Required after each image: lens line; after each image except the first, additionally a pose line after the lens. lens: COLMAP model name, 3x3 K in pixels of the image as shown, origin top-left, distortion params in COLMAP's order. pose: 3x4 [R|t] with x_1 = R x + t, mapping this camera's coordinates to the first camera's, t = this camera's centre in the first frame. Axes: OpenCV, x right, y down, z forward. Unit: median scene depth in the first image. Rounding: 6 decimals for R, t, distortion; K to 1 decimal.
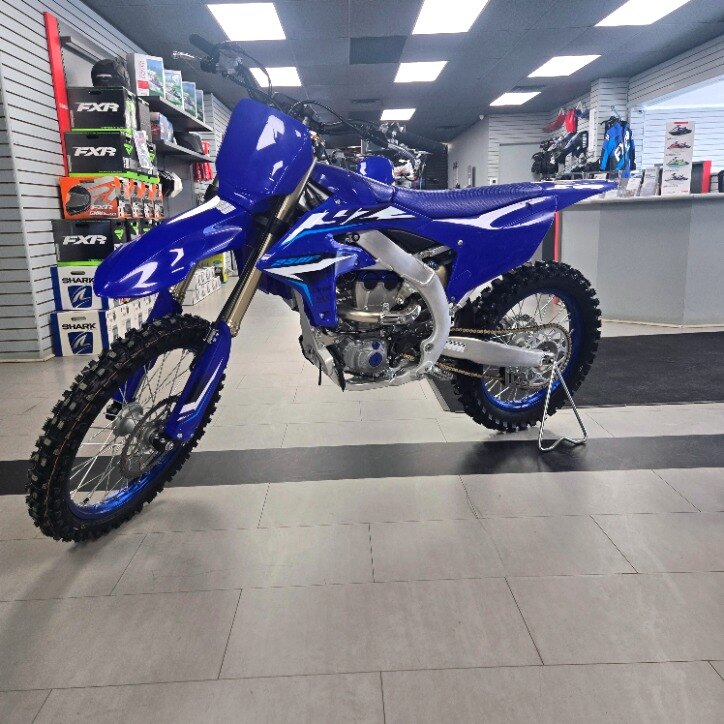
lens RADIAL K [[654.9, 0, 362.0], [0, 654.9, 362.0], [0, 0, 1]] dist [0.080226, -0.092499]
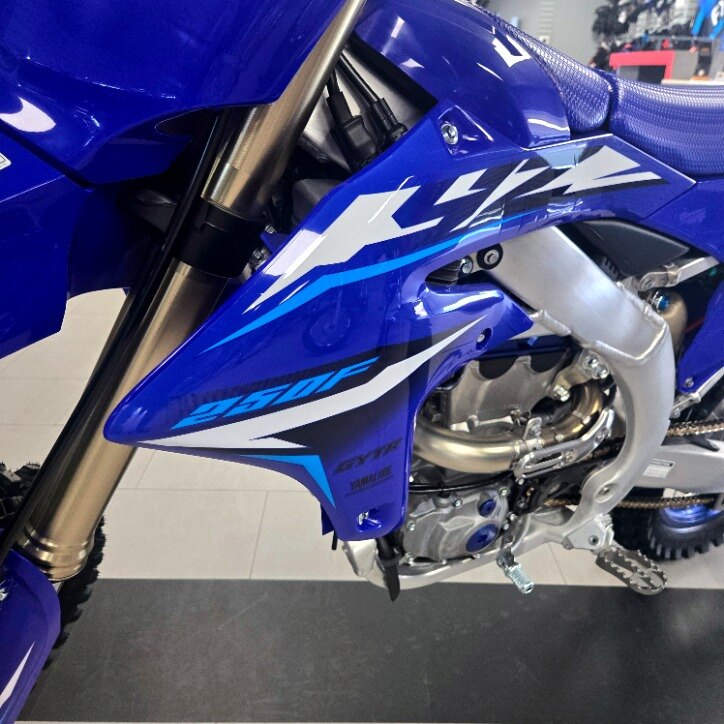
lens RADIAL K [[654.9, 0, 362.0], [0, 654.9, 362.0], [0, 0, 1]] dist [0.080226, -0.092499]
pose [[0.998274, 0.057907, 0.009738, -0.065644], [-0.058692, 0.978833, 0.196064, -0.193037], [0.001821, -0.196297, 0.980543, 0.680757]]
